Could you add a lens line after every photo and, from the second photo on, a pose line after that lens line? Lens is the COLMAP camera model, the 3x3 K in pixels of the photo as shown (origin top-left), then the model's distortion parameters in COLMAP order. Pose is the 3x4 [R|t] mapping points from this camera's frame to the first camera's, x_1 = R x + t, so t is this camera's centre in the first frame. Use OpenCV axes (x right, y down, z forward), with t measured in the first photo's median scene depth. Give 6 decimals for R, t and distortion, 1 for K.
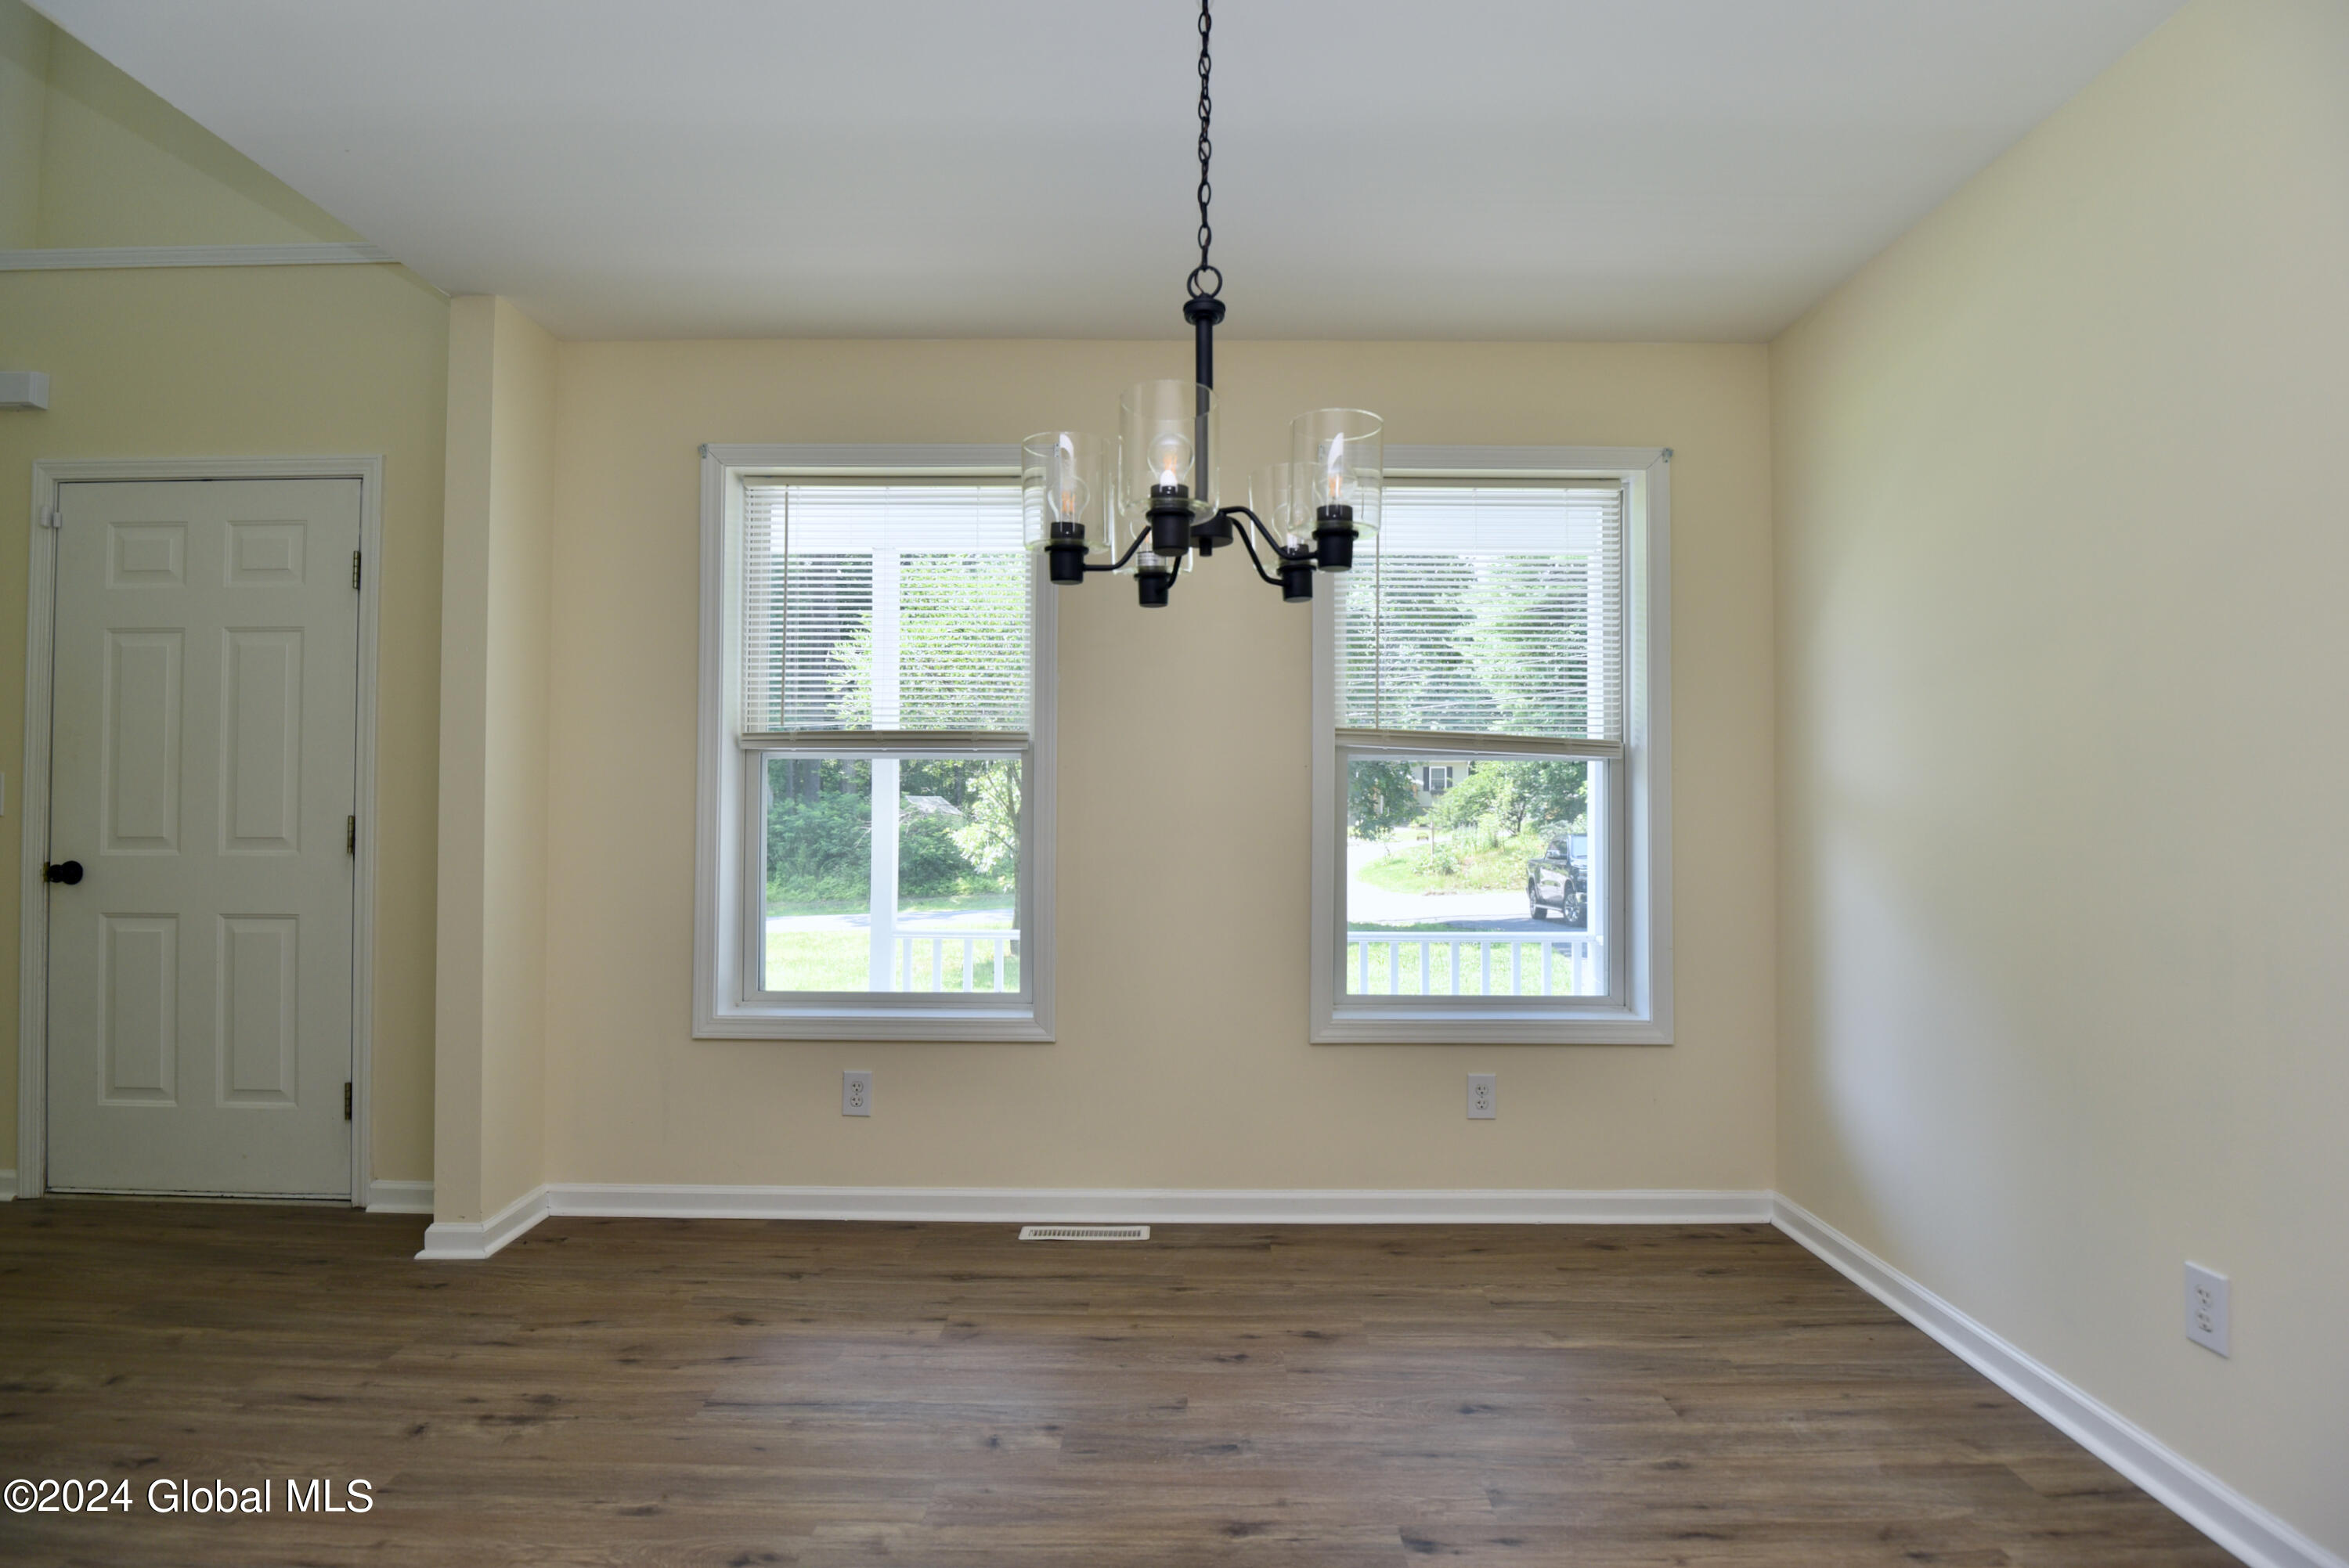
lens RADIAL K [[1178.3, 0, 1174.5], [0, 1178.3, 784.0], [0, 0, 1]] dist [-0.030797, -0.002338]
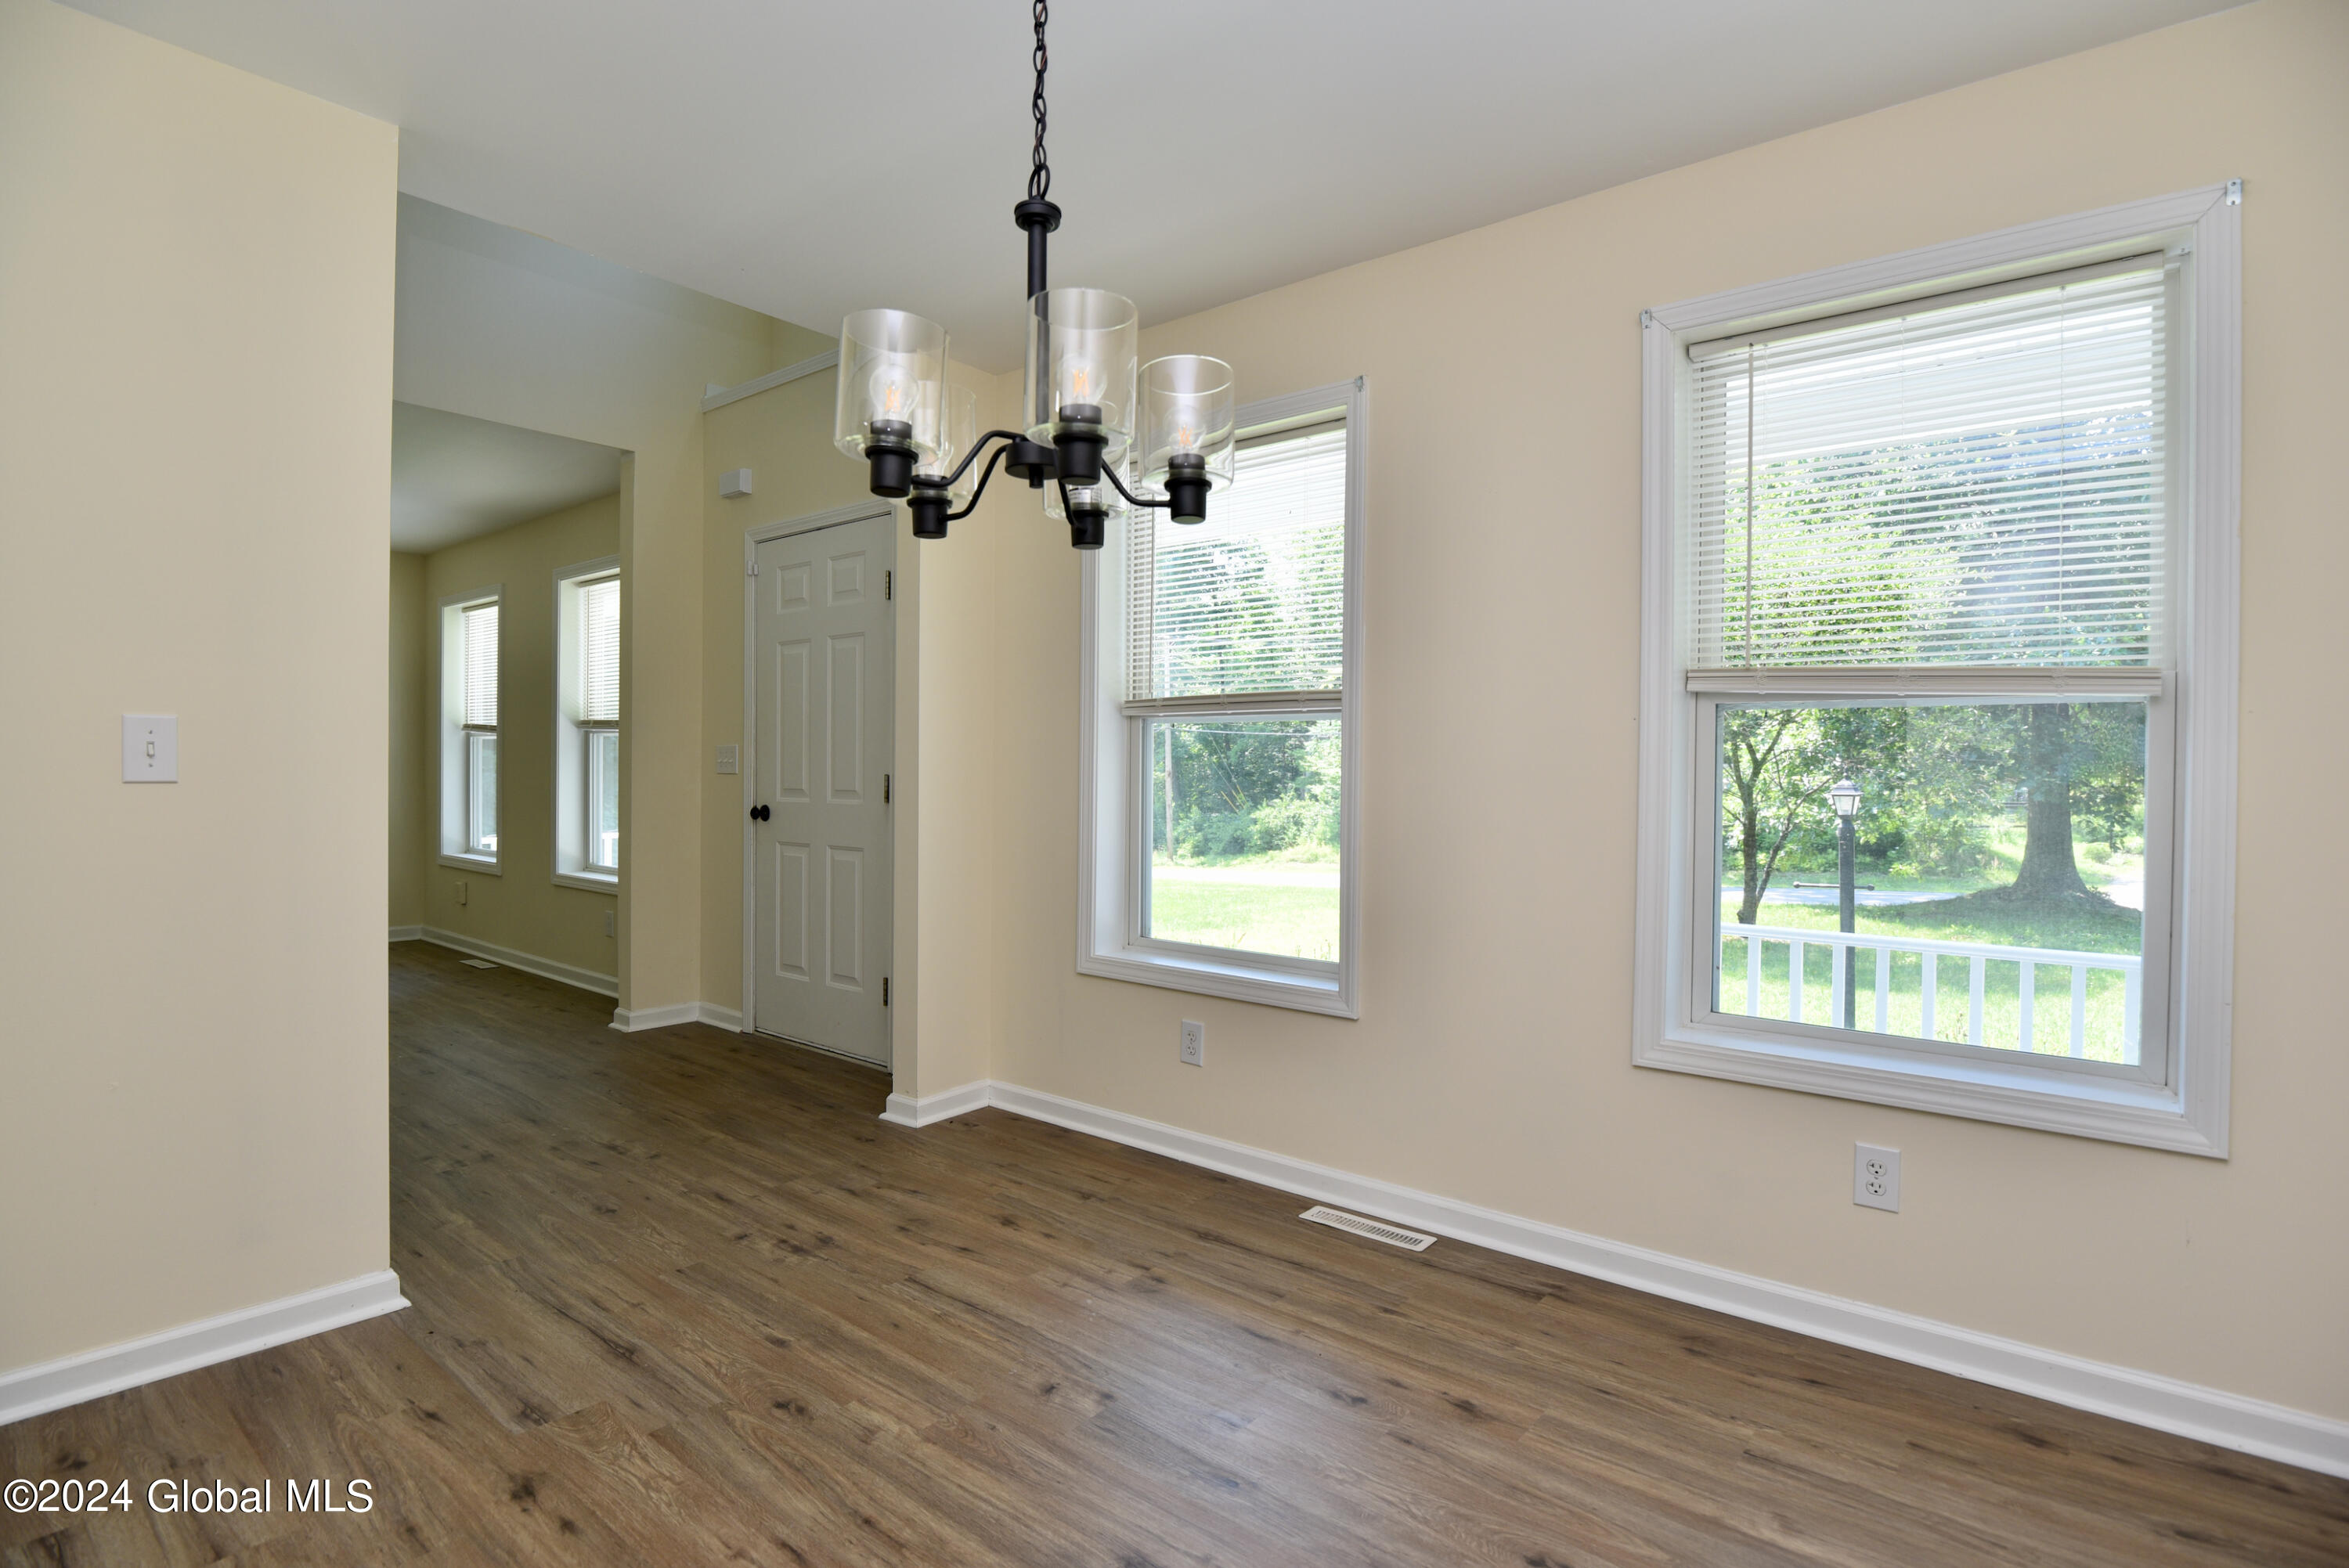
lens RADIAL K [[1150.6, 0, 1167.7], [0, 1150.6, 783.0], [0, 0, 1]] dist [-0.028942, -0.002603]
pose [[0.777971, 0.010914, -0.628206, 0.406040], [0.005758, 0.999683, 0.024499, 0.008218], [0.628274, -0.022677, 0.777662, 0.224658]]
